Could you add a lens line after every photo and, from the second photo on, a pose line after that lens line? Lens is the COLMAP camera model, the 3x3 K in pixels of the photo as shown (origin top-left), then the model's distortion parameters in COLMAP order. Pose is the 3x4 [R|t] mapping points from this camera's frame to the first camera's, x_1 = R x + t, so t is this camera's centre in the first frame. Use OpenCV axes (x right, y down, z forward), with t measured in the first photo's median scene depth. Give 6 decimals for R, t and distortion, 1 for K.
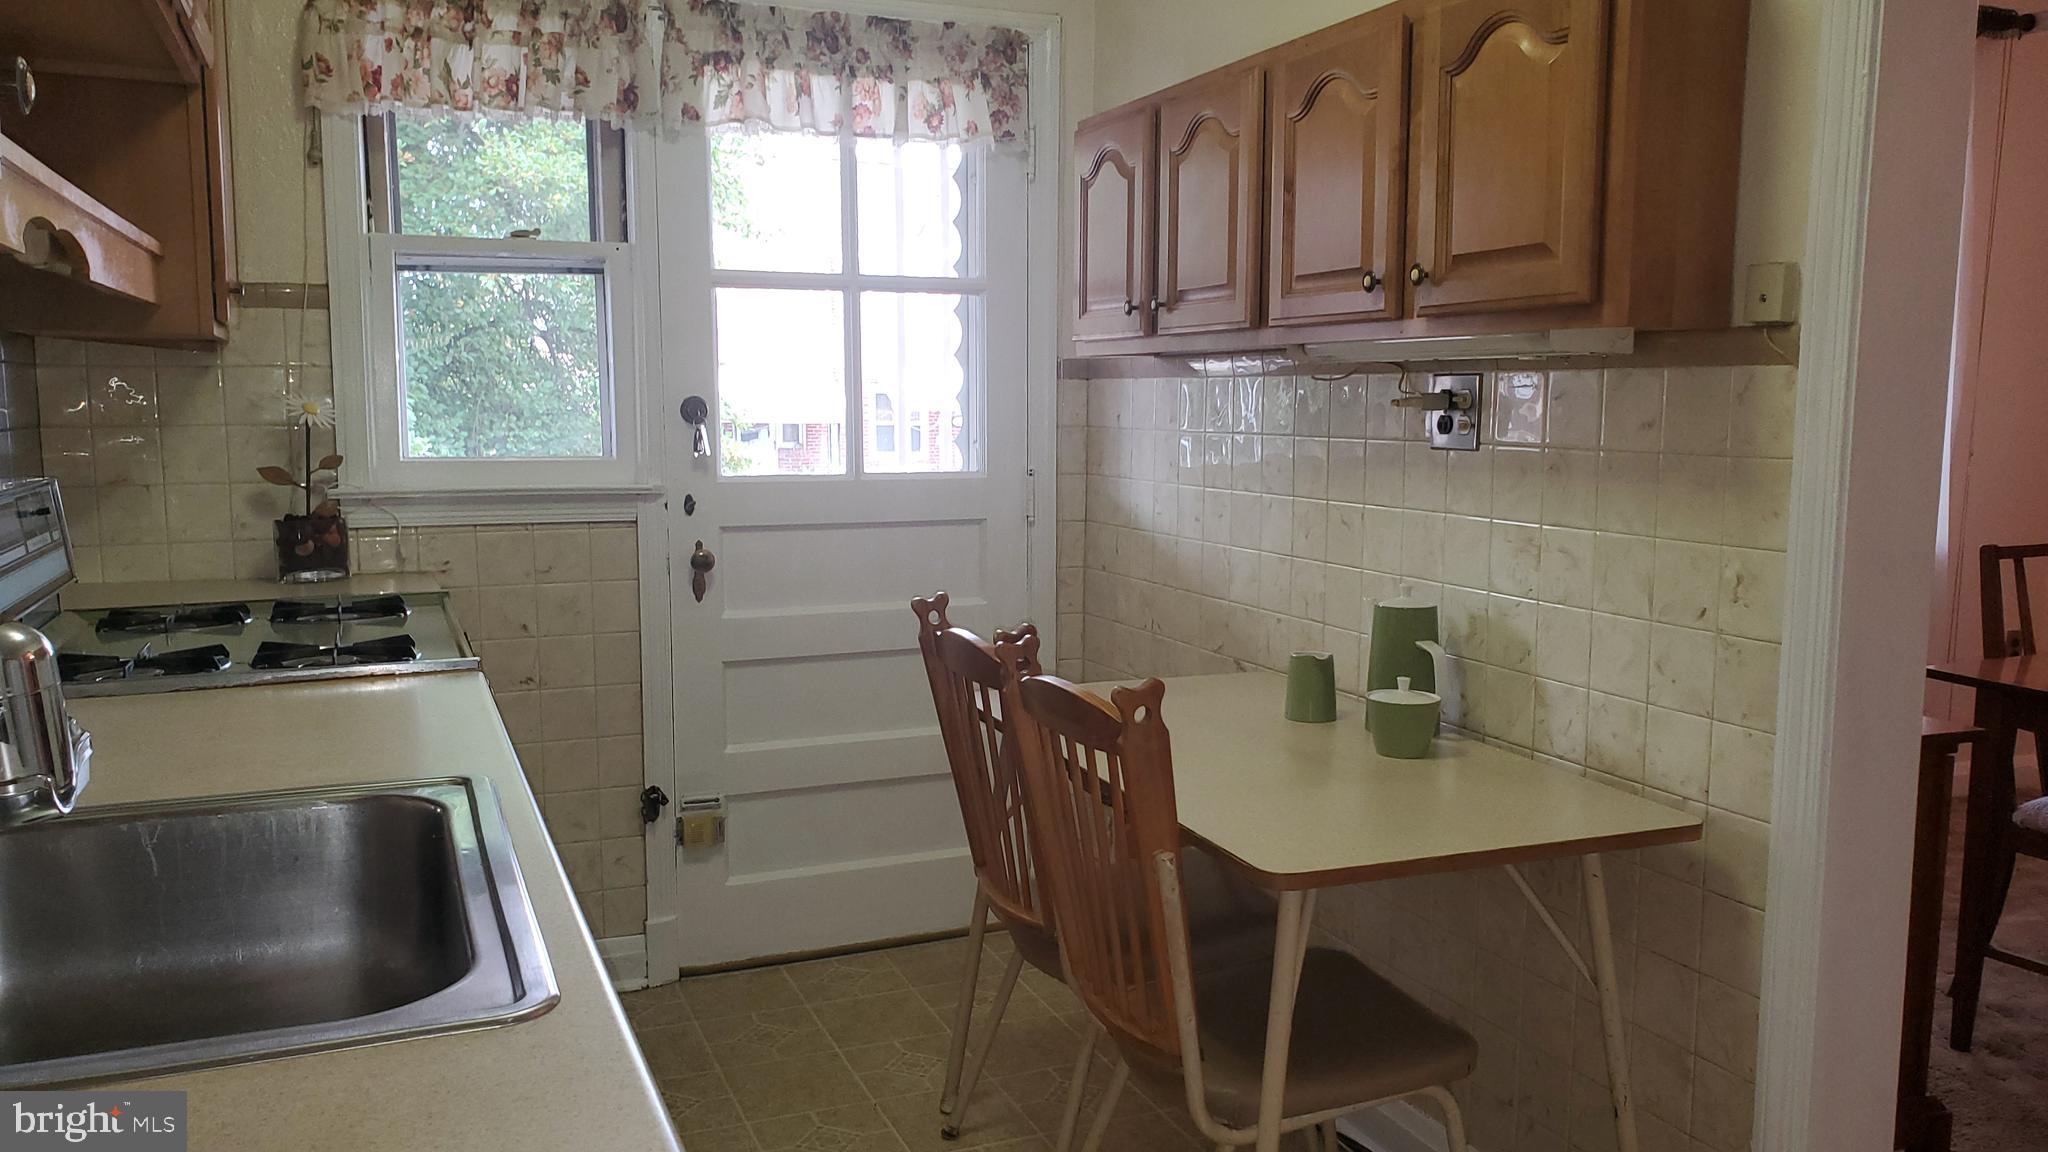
lens RADIAL K [[1571.7, 0, 1026.7], [0, 1571.7, 590.1], [0, 0, 1]] dist [-0.011004, -0.017712]
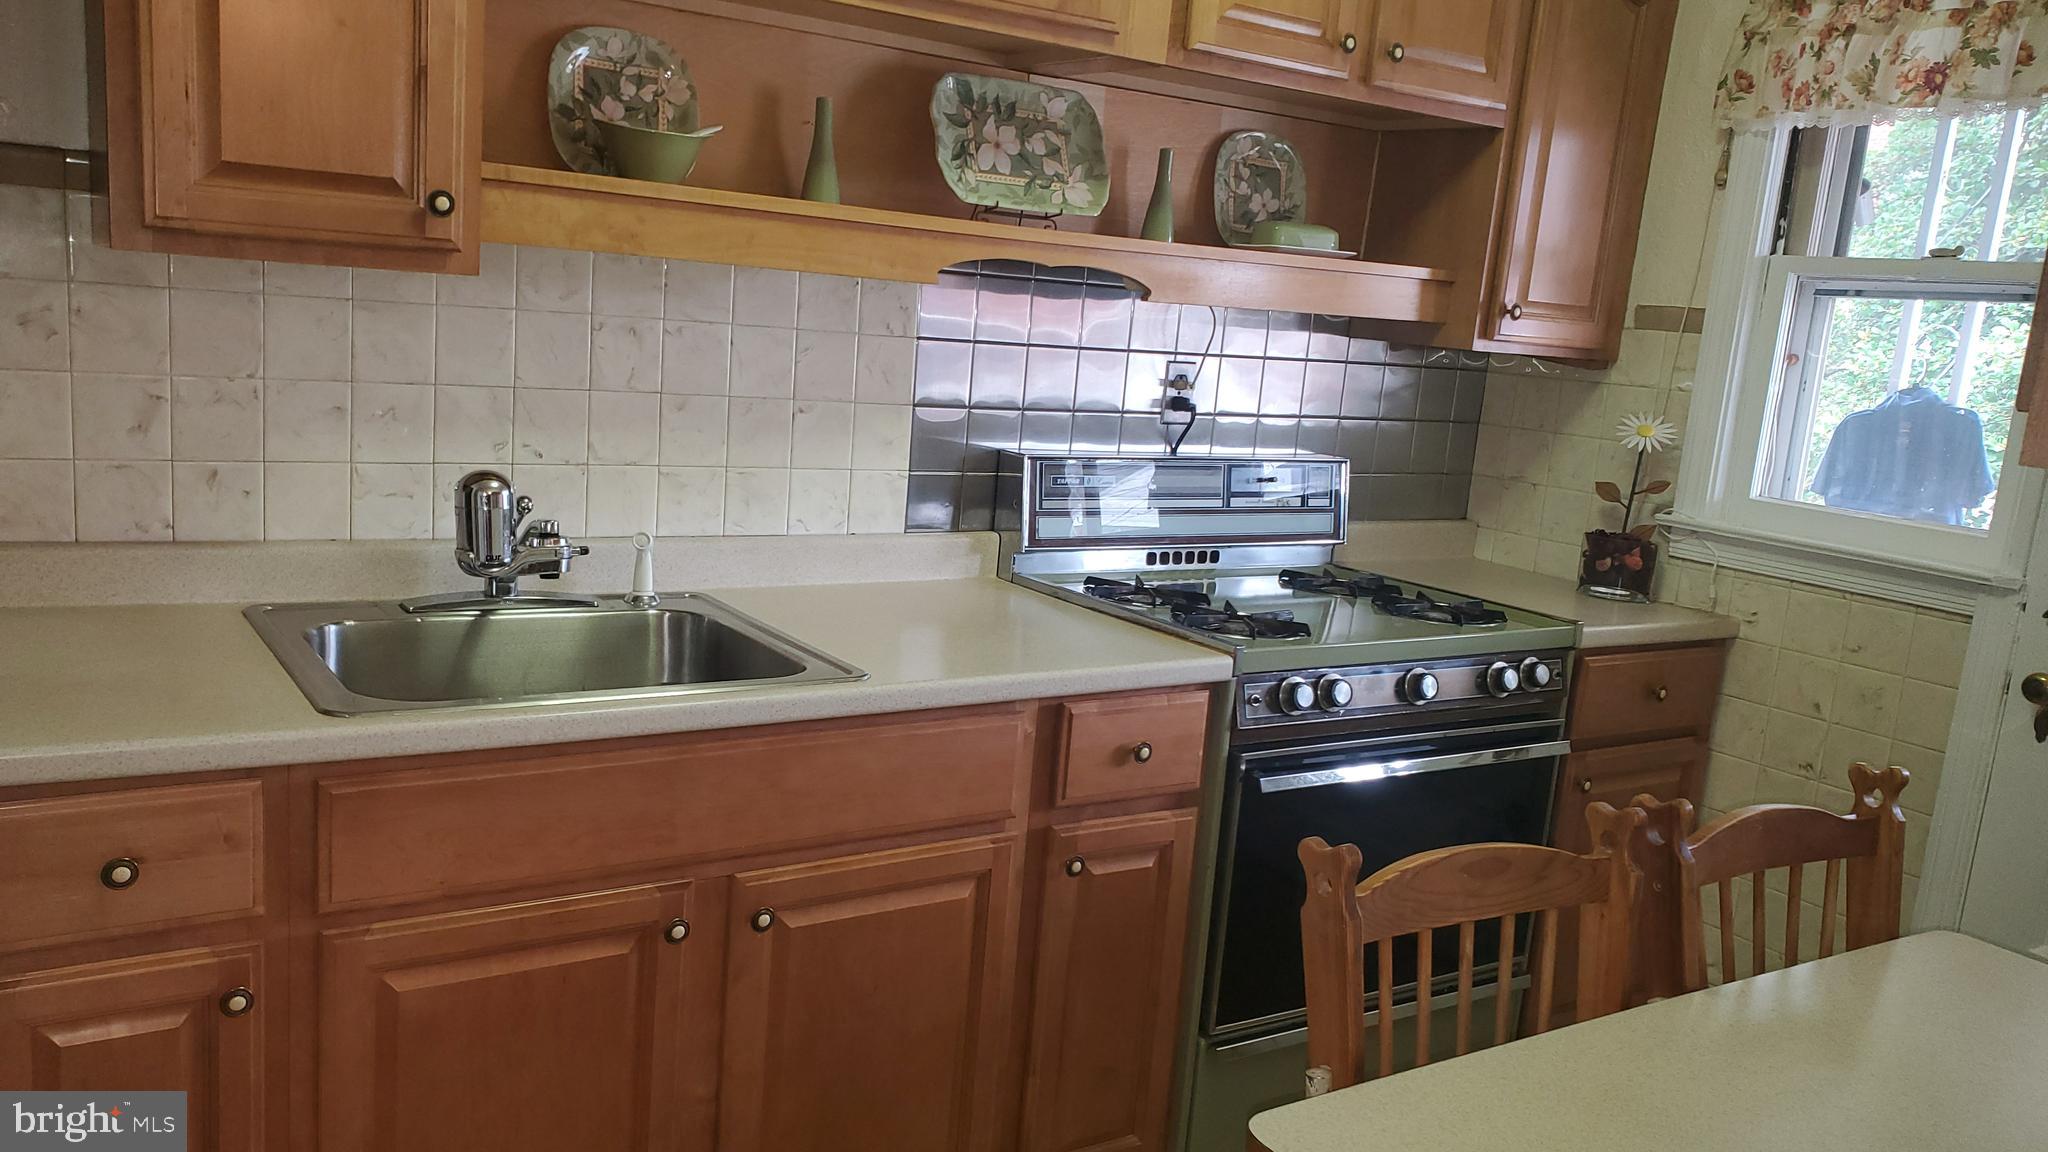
lens RADIAL K [[1571.7, 0, 1018.3], [0, 1571.7, 636.3], [0, 0, 1]] dist [-0.011004, -0.017712]
pose [[0.173987, 0.214076, -0.961197, 0.447994], [-0.201009, 0.963254, 0.178149, -0.082901], [0.964014, 0.162213, 0.210625, 0.398625]]
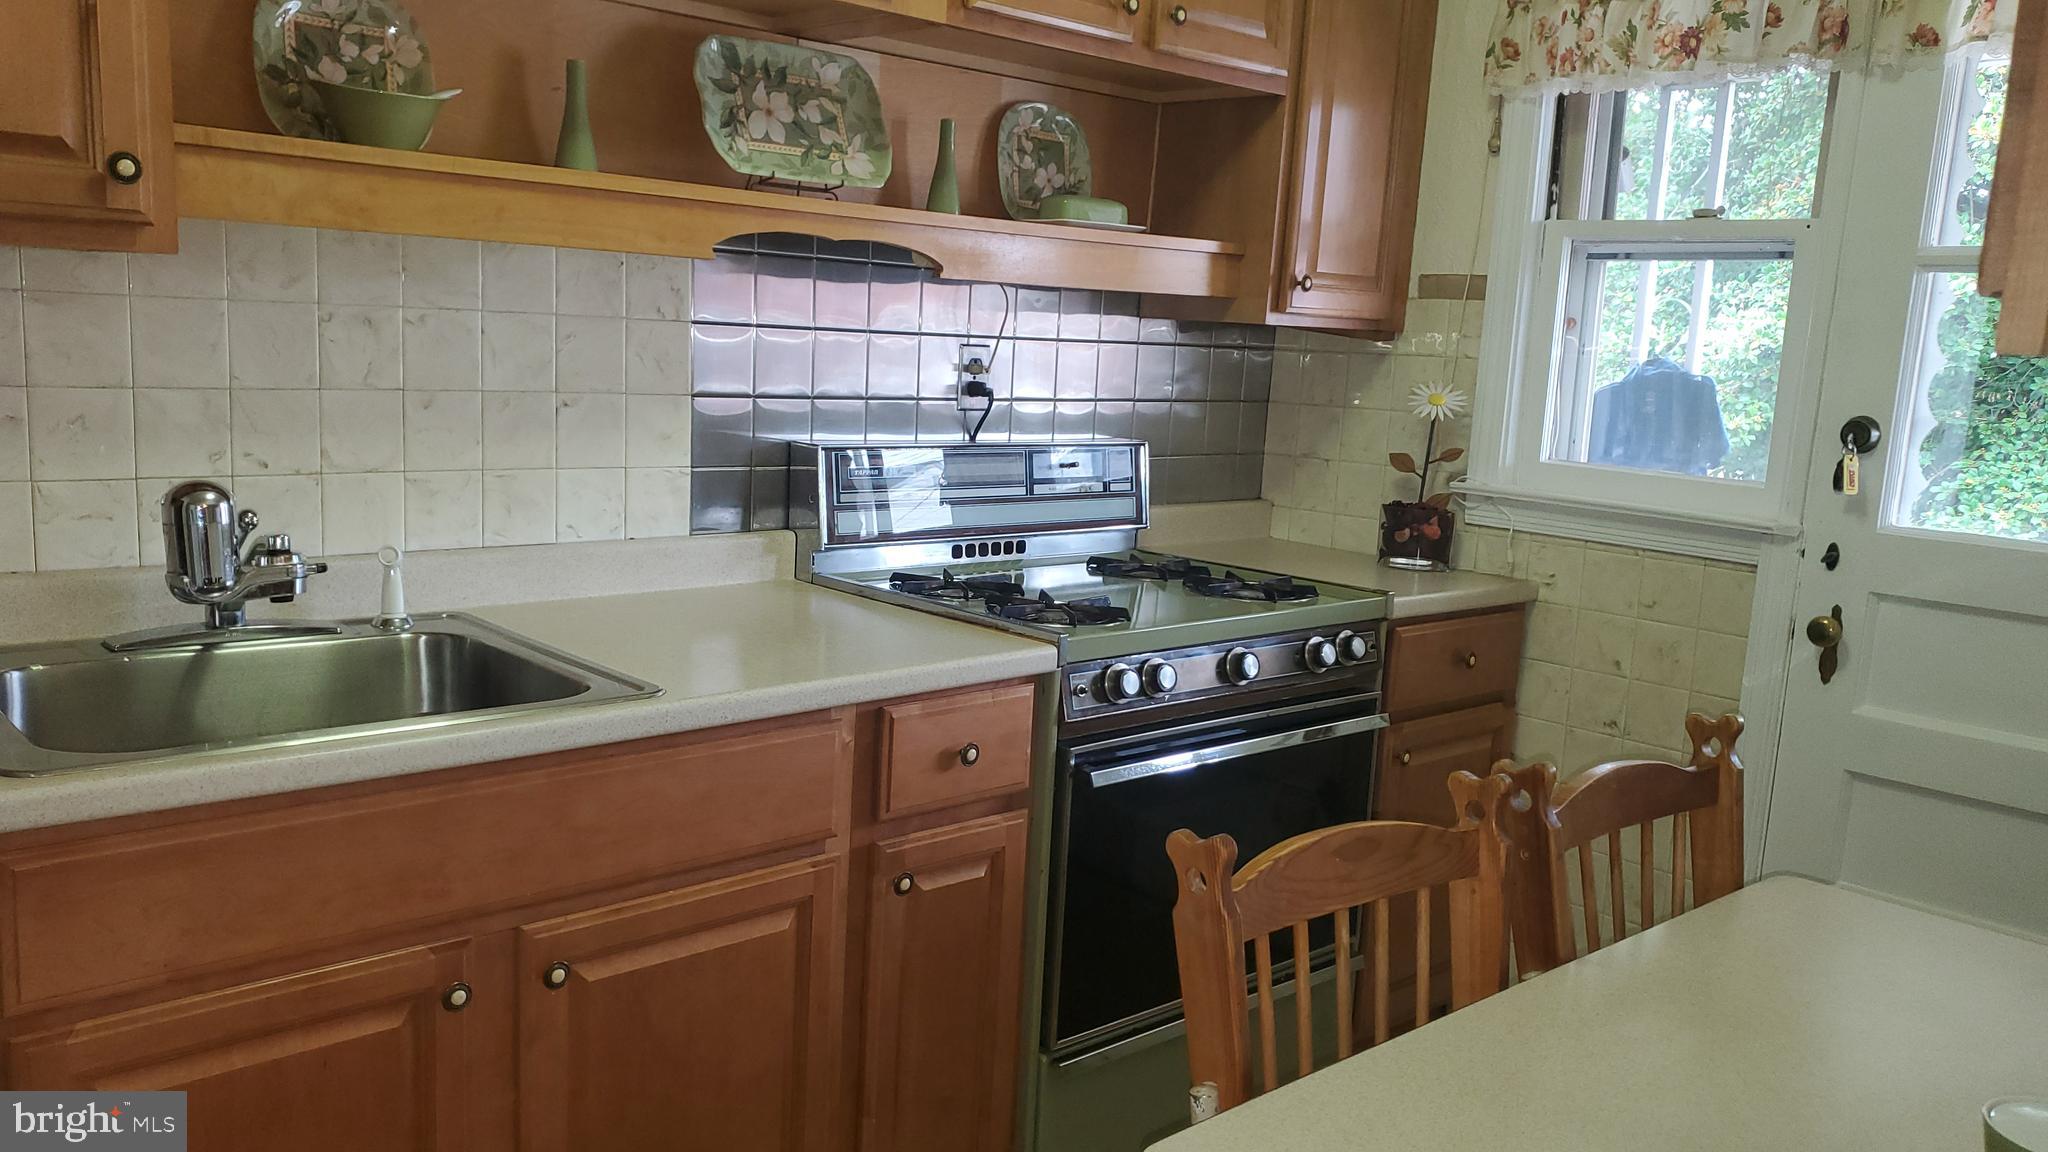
lens RADIAL K [[1571.7, 0, 1029.9], [0, 1571.7, 606.7], [0, 0, 1]] dist [-0.011004, -0.017712]
pose [[0.324916, 0.175437, -0.929329, 0.401660], [-0.165123, 0.978074, 0.126908, -0.067482], [0.931217, 0.112219, 0.346760, 0.399625]]
